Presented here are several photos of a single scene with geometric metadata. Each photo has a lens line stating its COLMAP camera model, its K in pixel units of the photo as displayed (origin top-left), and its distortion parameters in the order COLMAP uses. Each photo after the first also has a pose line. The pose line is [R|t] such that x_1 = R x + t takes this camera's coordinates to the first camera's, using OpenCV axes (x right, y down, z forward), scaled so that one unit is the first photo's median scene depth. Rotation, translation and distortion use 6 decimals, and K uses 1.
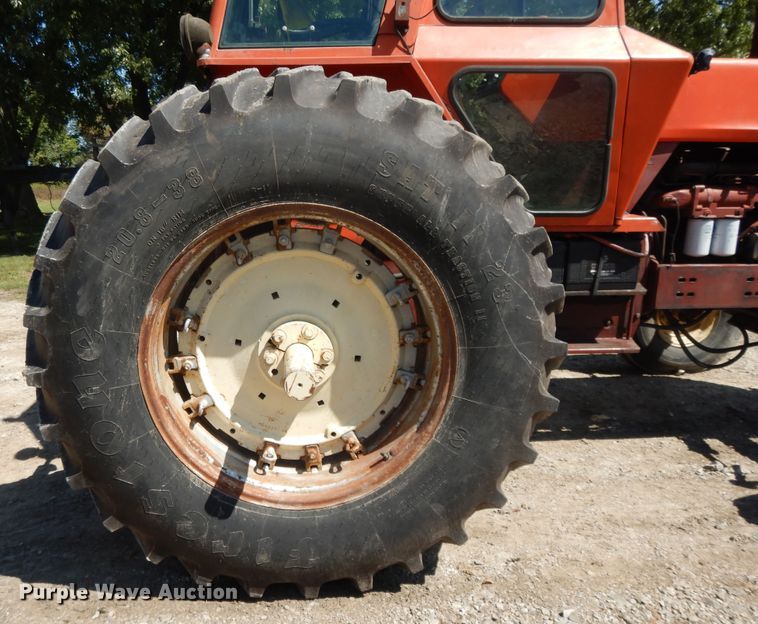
lens RADIAL K [[630.5, 0, 313.0], [0, 630.5, 332.1], [0, 0, 1]] dist [-0.002120, 0.001022]
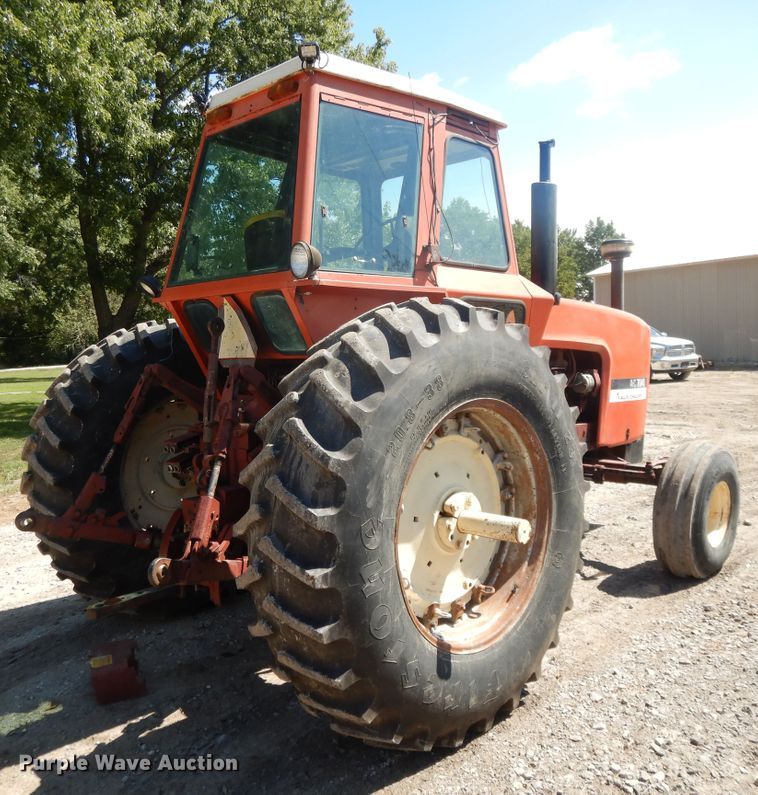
lens RADIAL K [[741.2, 0, 379.0], [0, 741.2, 397.5], [0, 0, 1]] dist [-0.004792, 0.004165]
pose [[0.731858, -0.046749, 0.679852, -1.105130], [0.182044, 0.974800, -0.128938, -0.039361], [-0.656692, 0.218127, 0.721925, 0.012237]]
